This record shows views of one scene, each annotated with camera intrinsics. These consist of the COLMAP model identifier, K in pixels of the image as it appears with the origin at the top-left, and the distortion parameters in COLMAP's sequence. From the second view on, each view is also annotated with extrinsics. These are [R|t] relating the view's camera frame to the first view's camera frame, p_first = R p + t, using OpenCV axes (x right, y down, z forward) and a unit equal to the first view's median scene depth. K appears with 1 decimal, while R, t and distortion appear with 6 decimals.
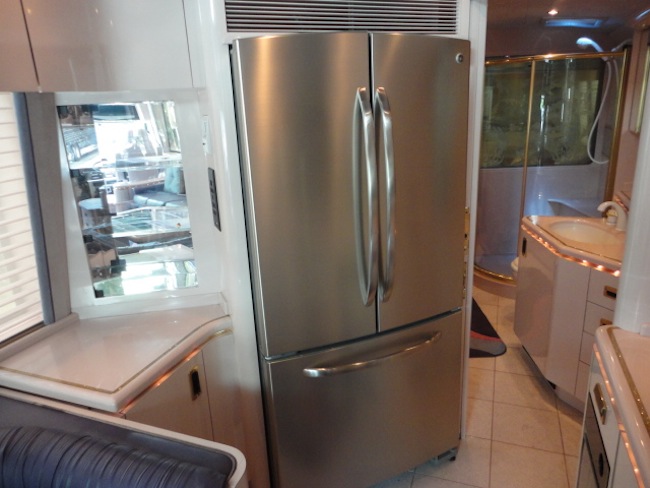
lens RADIAL K [[465.7, 0, 325.0], [0, 465.7, 244.0], [0, 0, 1]] dist [-0.007472, -0.000344]
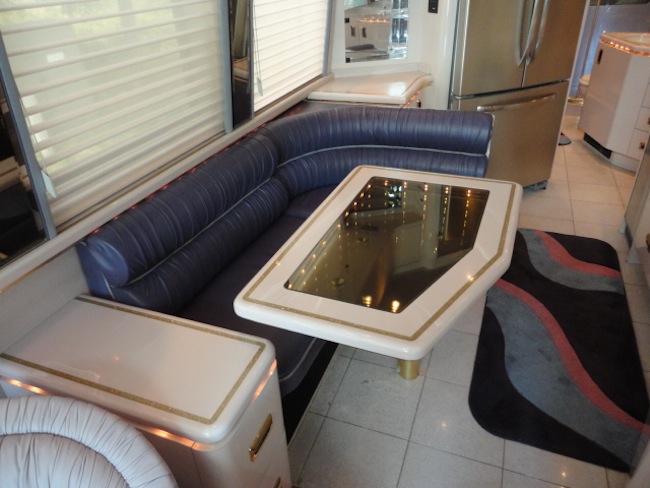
lens RADIAL K [[465.7, 0, 325.0], [0, 465.7, 244.0], [0, 0, 1]] dist [-0.007472, -0.000344]
pose [[0.999863, 0.013281, -0.009911, -0.303511], [-0.010403, 0.968605, 0.248385, 0.180250], [0.012899, -0.248248, 0.968611, -0.389536]]
